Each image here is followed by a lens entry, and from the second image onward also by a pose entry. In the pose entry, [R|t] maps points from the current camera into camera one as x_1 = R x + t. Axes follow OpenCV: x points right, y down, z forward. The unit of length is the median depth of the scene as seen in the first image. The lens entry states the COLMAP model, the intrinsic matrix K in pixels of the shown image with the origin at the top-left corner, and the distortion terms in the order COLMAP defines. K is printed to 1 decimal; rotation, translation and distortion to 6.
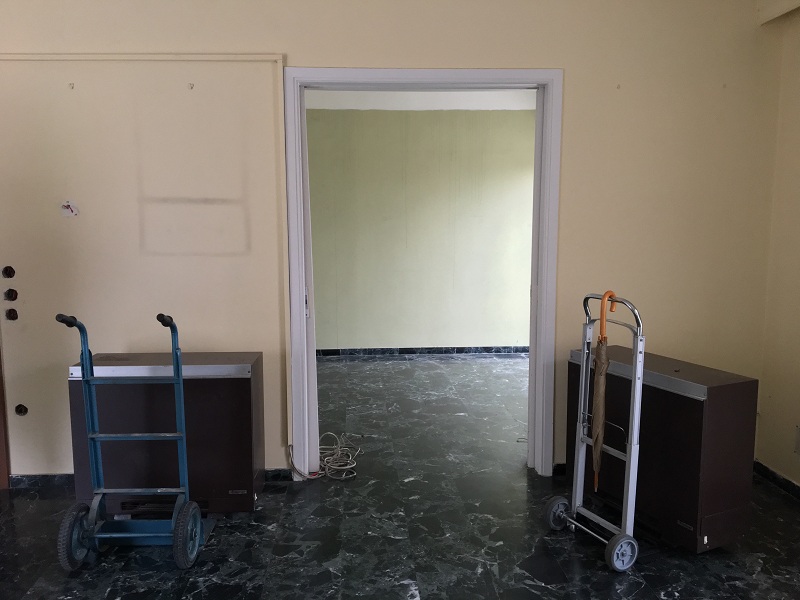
lens RADIAL K [[671.7, 0, 399.2], [0, 671.7, 300.1], [0, 0, 1]] dist [0.070000, -0.097481]
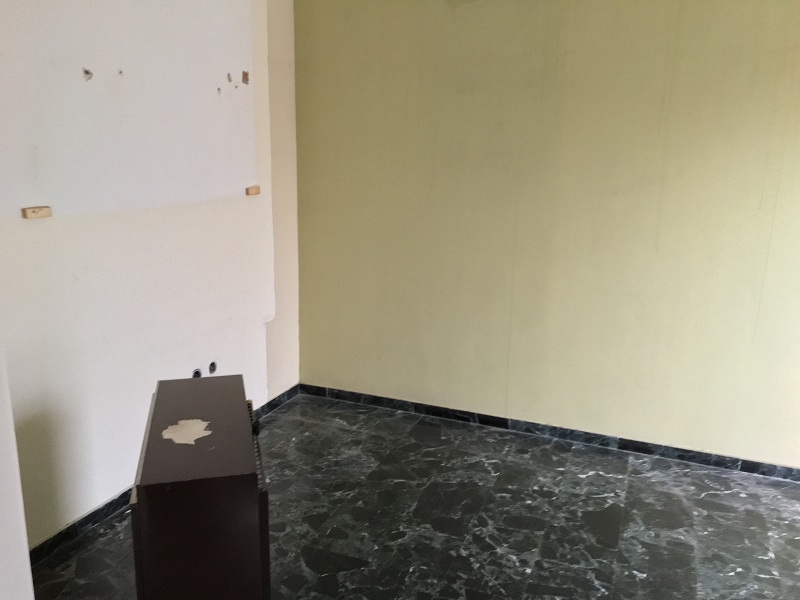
lens RADIAL K [[671.7, 0, 400.2], [0, 671.7, 298.9], [0, 0, 1]] dist [0.070000, -0.097481]
pose [[0.901317, 0.118583, -0.416612, 0.053294], [-0.080379, 0.990880, 0.108145, -0.080620], [0.425637, -0.063986, 0.902629, 0.457743]]
